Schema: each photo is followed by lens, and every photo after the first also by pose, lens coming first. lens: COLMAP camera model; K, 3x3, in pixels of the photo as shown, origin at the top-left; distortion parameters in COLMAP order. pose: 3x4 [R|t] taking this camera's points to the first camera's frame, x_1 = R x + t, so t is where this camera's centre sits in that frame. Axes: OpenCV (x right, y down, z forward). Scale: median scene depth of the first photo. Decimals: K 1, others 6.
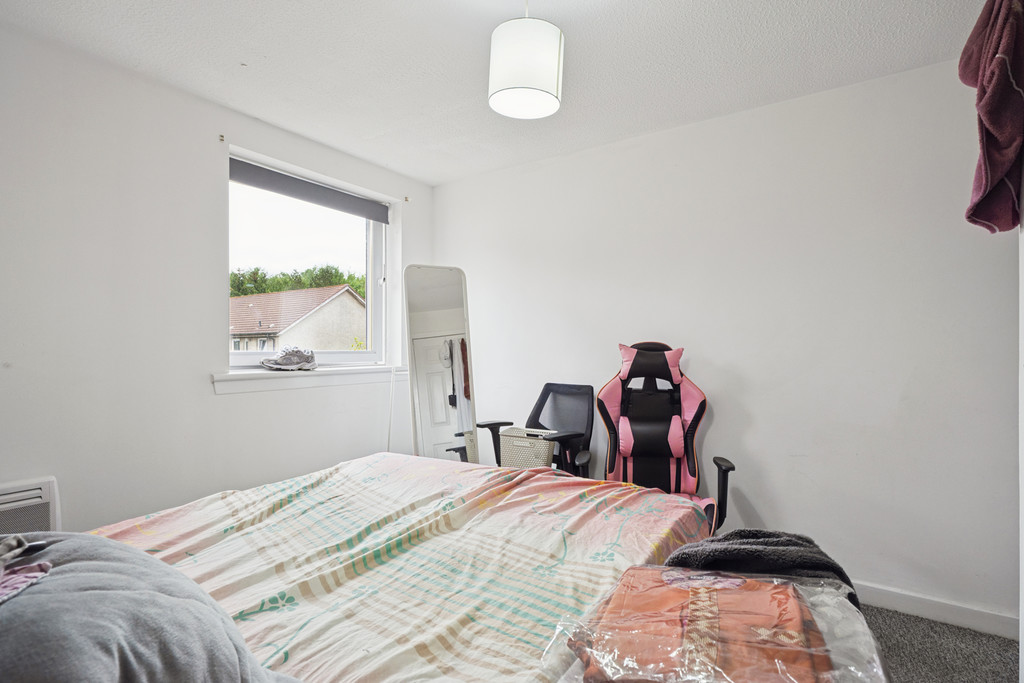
lens RADIAL K [[511.1, 0, 512.0], [0, 511.1, 341.5], [0, 0, 1]] dist [0.002457, 0.000079]
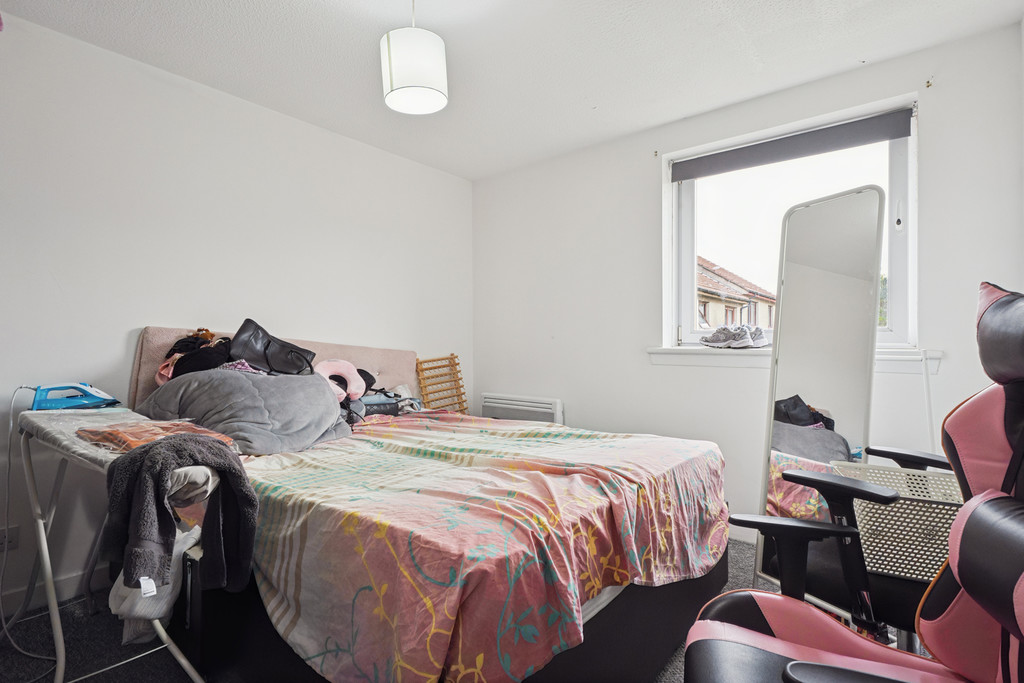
lens RADIAL K [[511.1, 0, 512.0], [0, 511.1, 341.5], [0, 0, 1]] dist [0.002457, 0.000079]
pose [[-0.126272, -0.004031, -0.991987, 0.637492], [0.006477, 0.999967, -0.004888, 0.048595], [0.991974, -0.007042, -0.126242, 0.761548]]
